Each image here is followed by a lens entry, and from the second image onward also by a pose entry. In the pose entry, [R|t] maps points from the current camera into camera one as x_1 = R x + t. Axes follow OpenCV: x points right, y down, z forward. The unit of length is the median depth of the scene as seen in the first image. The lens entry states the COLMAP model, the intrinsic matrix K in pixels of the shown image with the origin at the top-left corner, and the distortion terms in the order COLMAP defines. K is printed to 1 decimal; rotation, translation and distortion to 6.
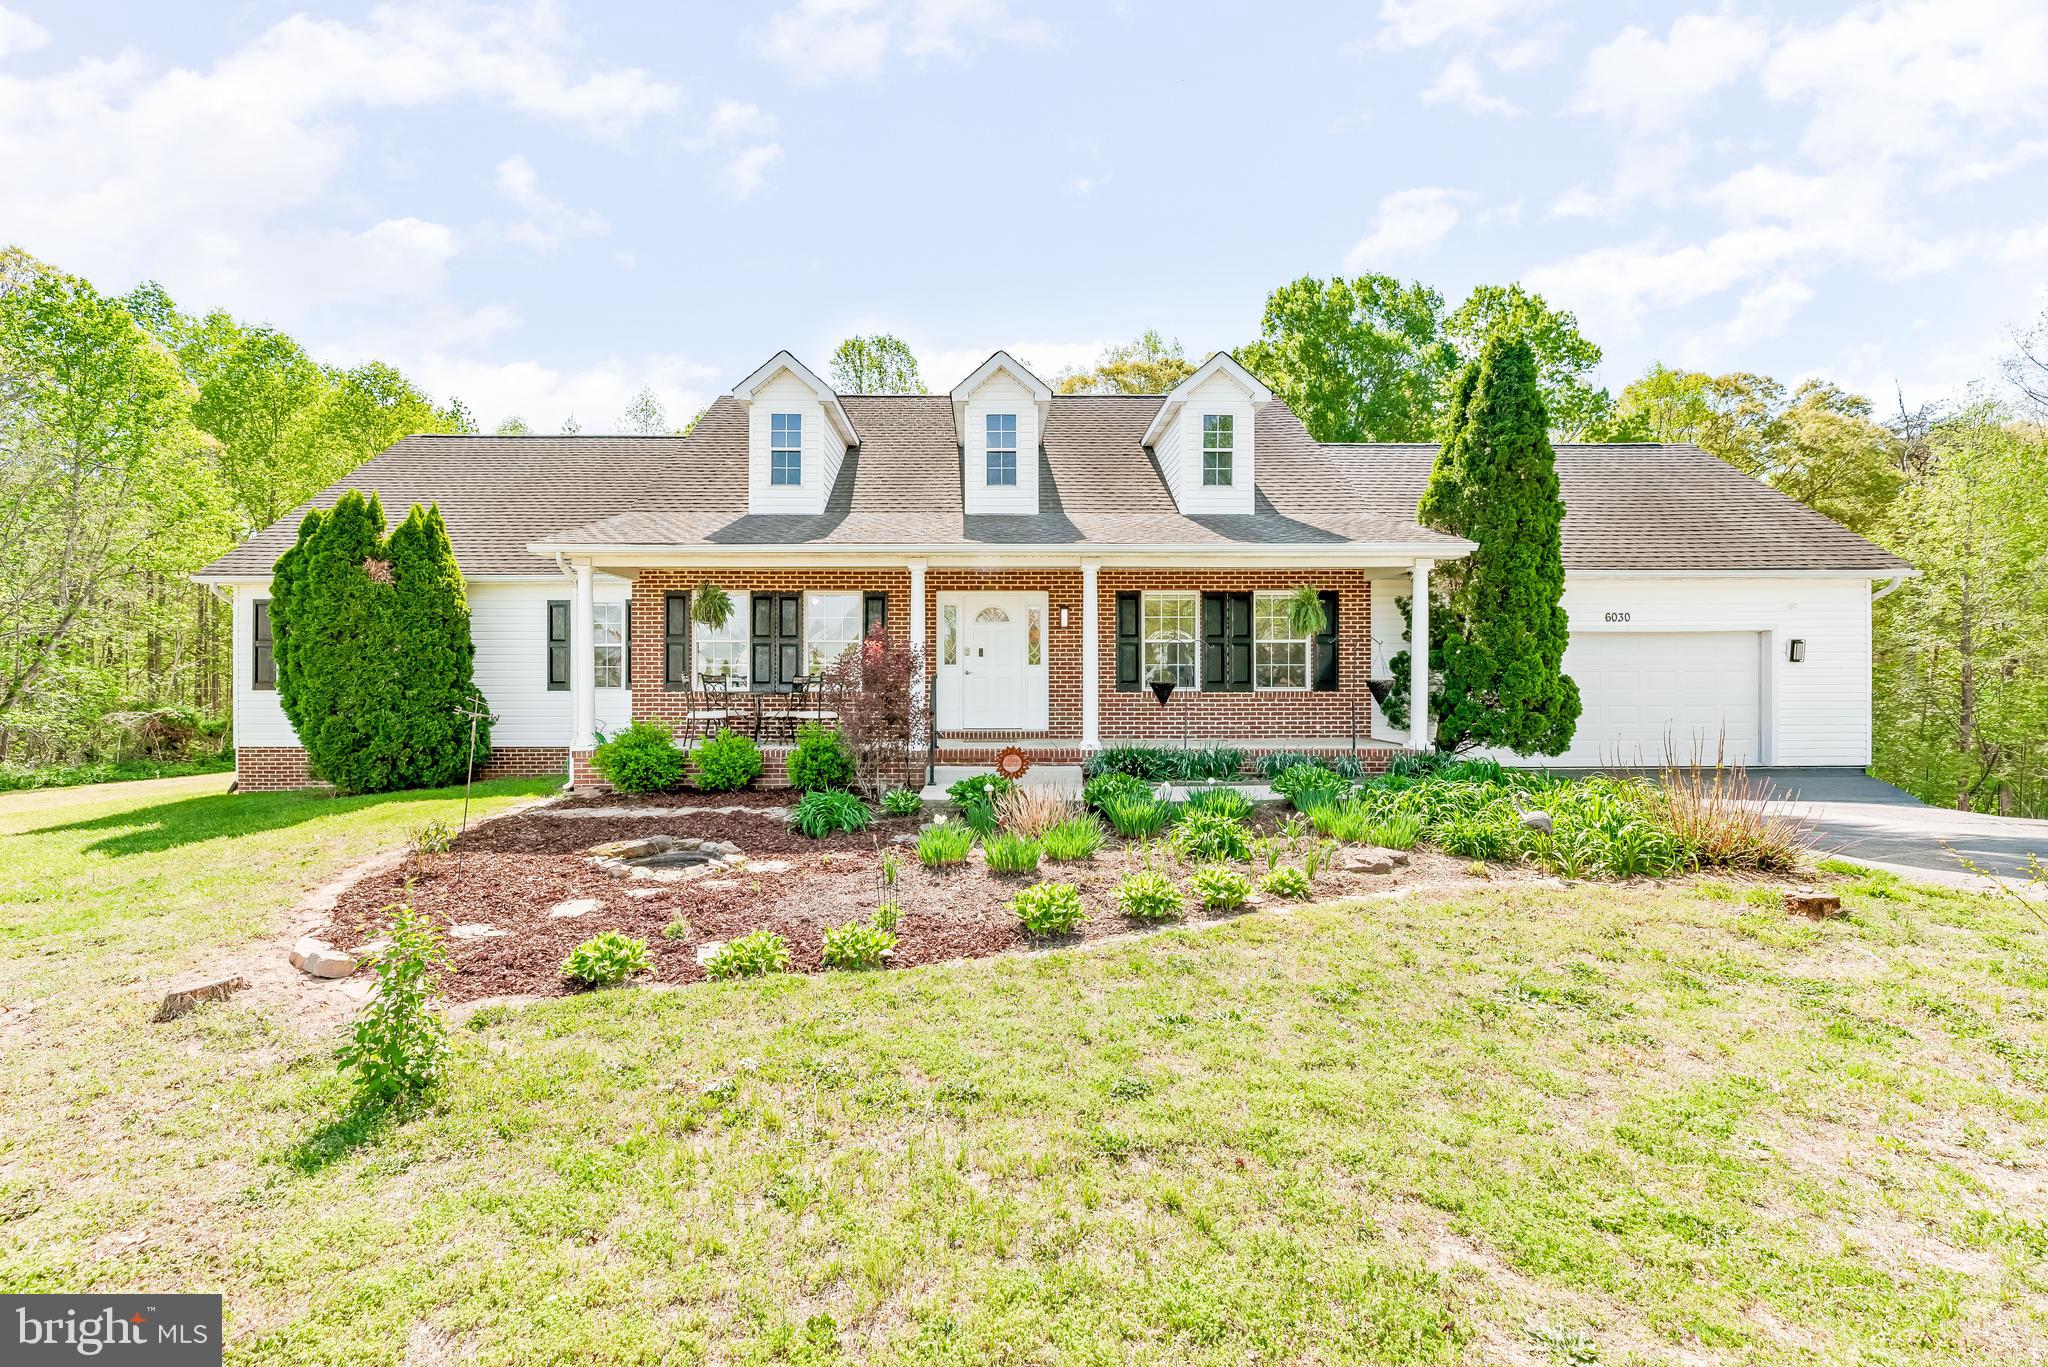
lens RADIAL K [[848.6, 0, 1024.0], [0, 848.6, 683.5], [0, 0, 1]] dist [0.000423, -0.000012]
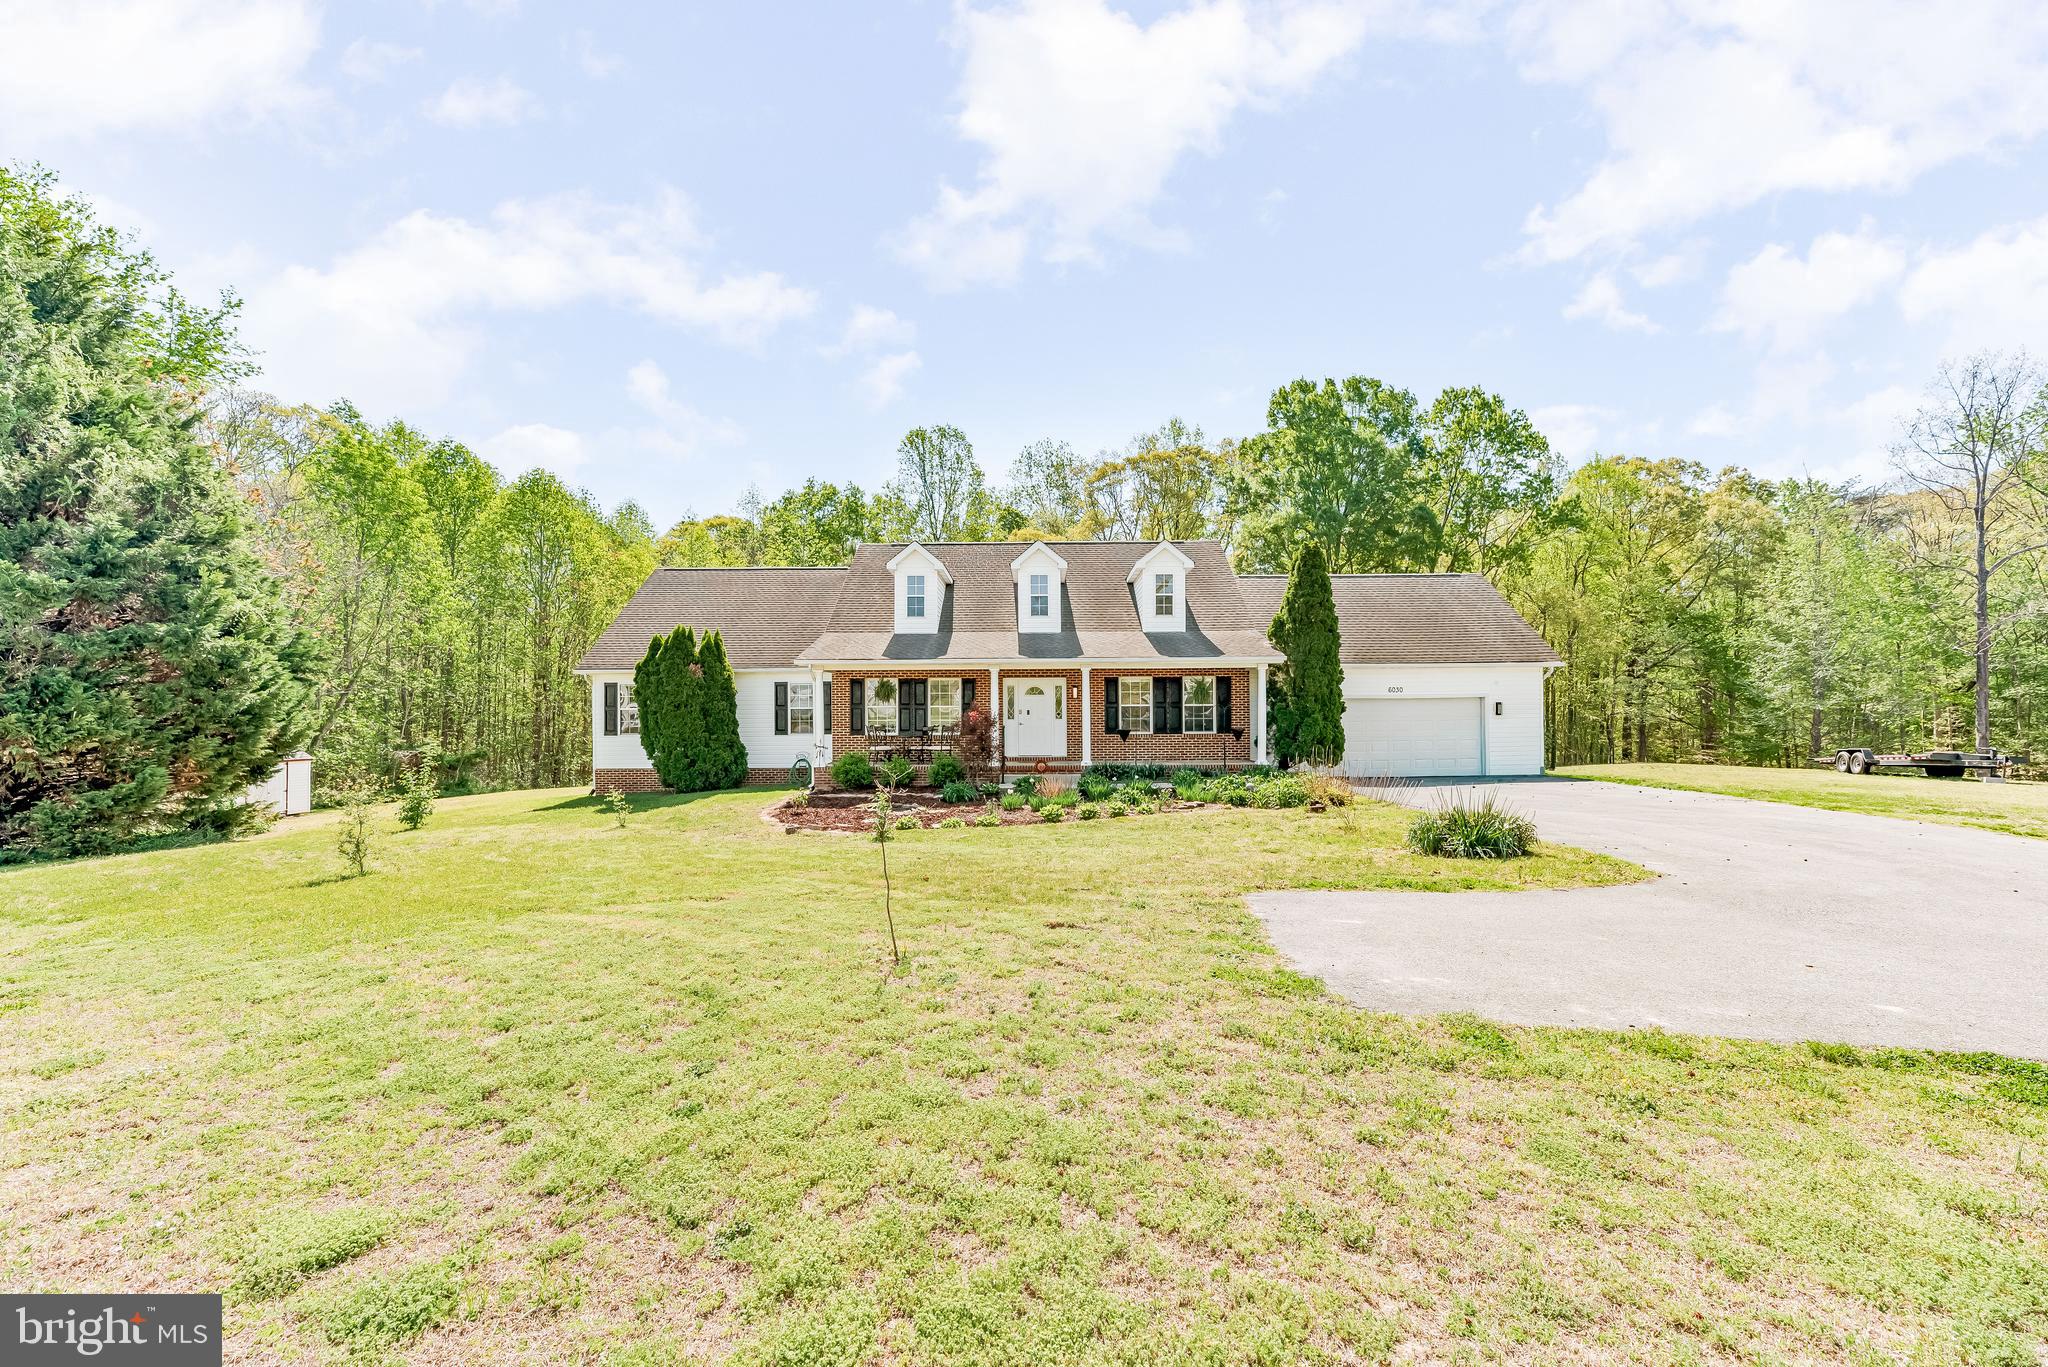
lens RADIAL K [[848.6, 0, 1024.0], [0, 848.6, 683.5], [0, 0, 1]] dist [0.000423, -0.000012]
pose [[0.998334, -0.008611, -0.057050, 0.041855], [0.005885, 0.998841, -0.047765, -0.012683], [0.057395, 0.047350, 0.997228, -0.765095]]
